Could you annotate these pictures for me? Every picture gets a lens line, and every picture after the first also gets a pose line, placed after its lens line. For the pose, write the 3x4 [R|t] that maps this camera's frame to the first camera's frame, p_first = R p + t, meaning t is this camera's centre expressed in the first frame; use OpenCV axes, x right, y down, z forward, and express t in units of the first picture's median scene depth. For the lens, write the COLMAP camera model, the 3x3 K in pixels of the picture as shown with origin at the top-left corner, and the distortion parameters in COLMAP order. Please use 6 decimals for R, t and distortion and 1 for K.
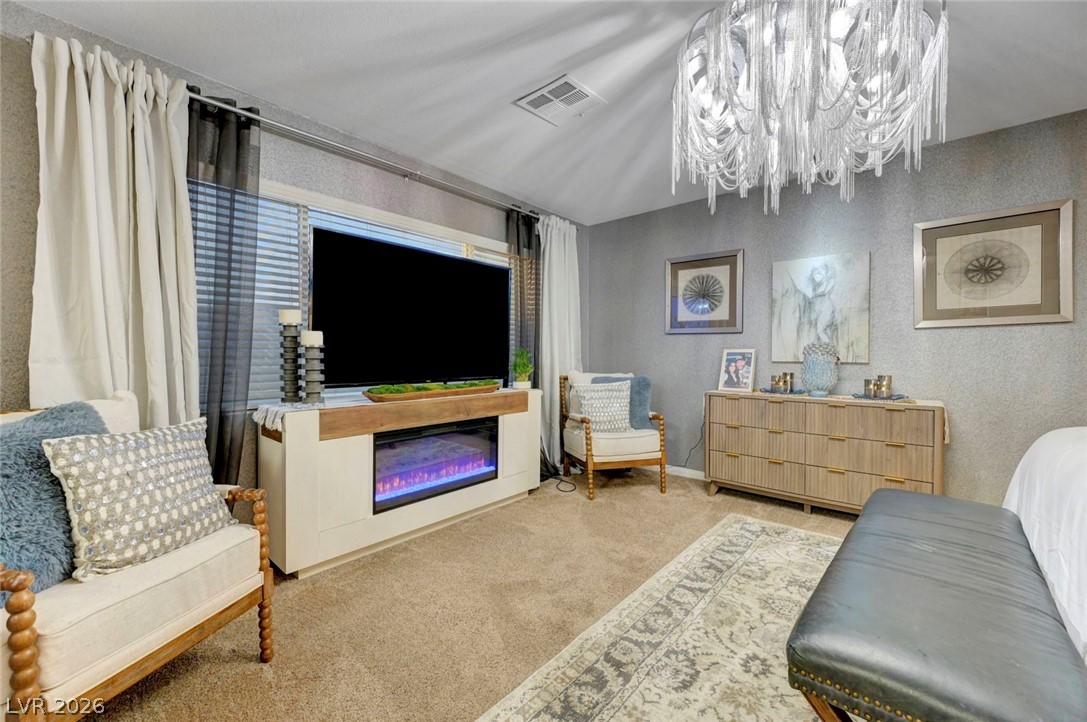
lens RADIAL K [[427.7, 0, 547.4], [0, 427.7, 359.8], [0, 0, 1]] dist [0.000457, -0.000002]
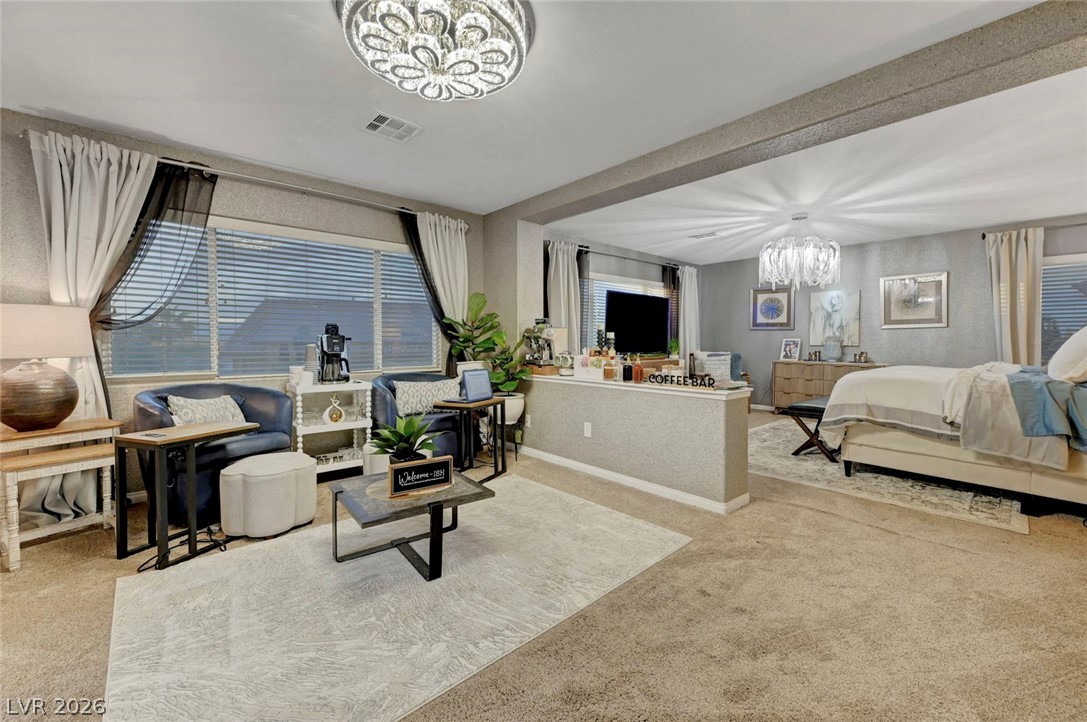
lens RADIAL K [[448.1, 0, 542.3], [0, 448.1, 352.8], [0, 0, 1]] dist [-0.000479, -0.000026]
pose [[0.991175, 0.005085, -0.132463, -0.391227], [-0.003158, 0.999886, 0.014752, 0.012530], [0.132523, -0.014203, 0.991078, -1.137214]]
